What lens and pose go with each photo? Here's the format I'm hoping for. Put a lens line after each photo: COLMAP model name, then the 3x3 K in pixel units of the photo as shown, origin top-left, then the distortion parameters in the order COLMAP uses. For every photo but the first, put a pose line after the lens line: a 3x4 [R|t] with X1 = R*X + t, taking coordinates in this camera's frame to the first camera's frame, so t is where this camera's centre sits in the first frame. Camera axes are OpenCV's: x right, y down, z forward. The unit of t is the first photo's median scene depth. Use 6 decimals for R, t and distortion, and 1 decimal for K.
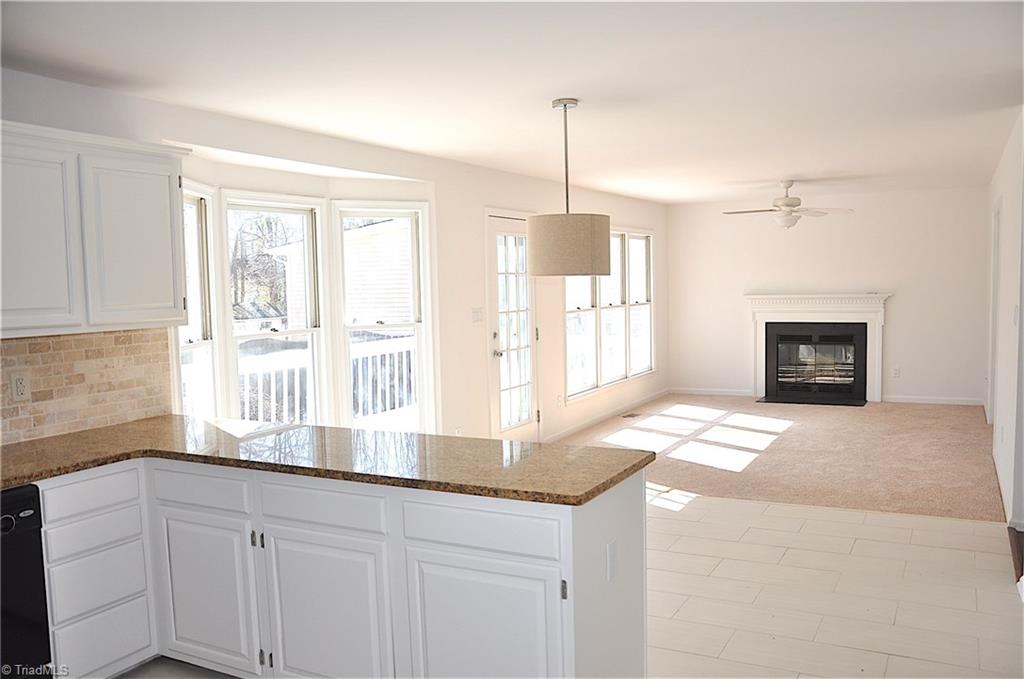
lens RADIAL K [[802.2, 0, 511.9], [0, 802.2, 341.1], [0, 0, 1]] dist [-0.116383, 0.027797]
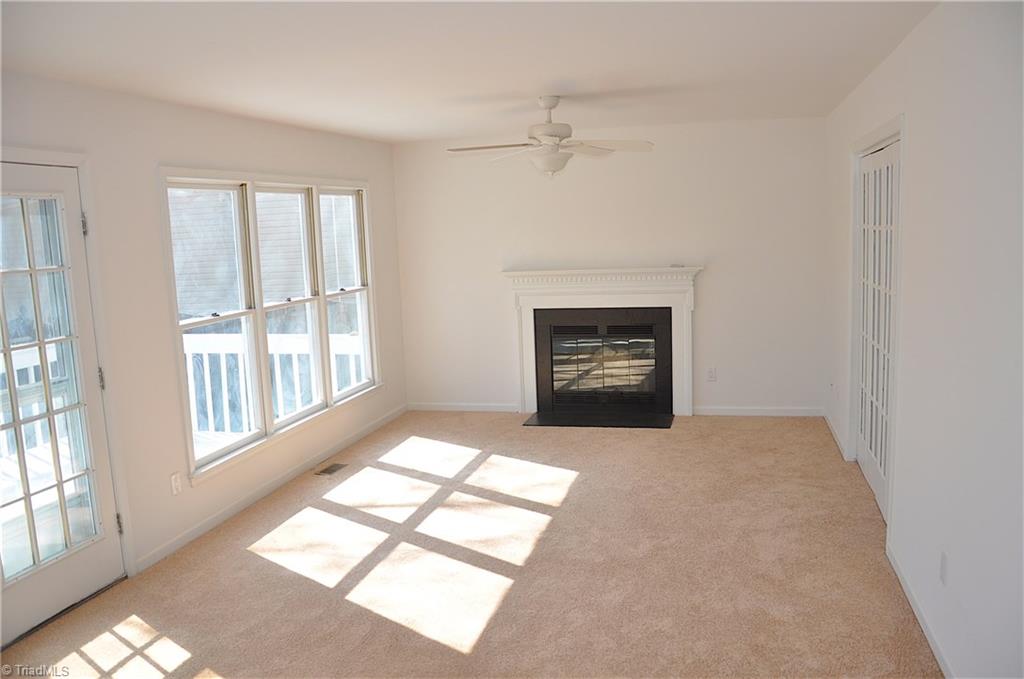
lens RADIAL K [[802.2, 0, 512.0], [0, 802.2, 341.1], [0, 0, 1]] dist [-0.116383, 0.027797]
pose [[0.968769, -0.049465, 0.242981, 0.136032], [0.035088, 0.997387, 0.063146, -0.044802], [-0.245470, -0.052648, 0.967974, 0.335250]]
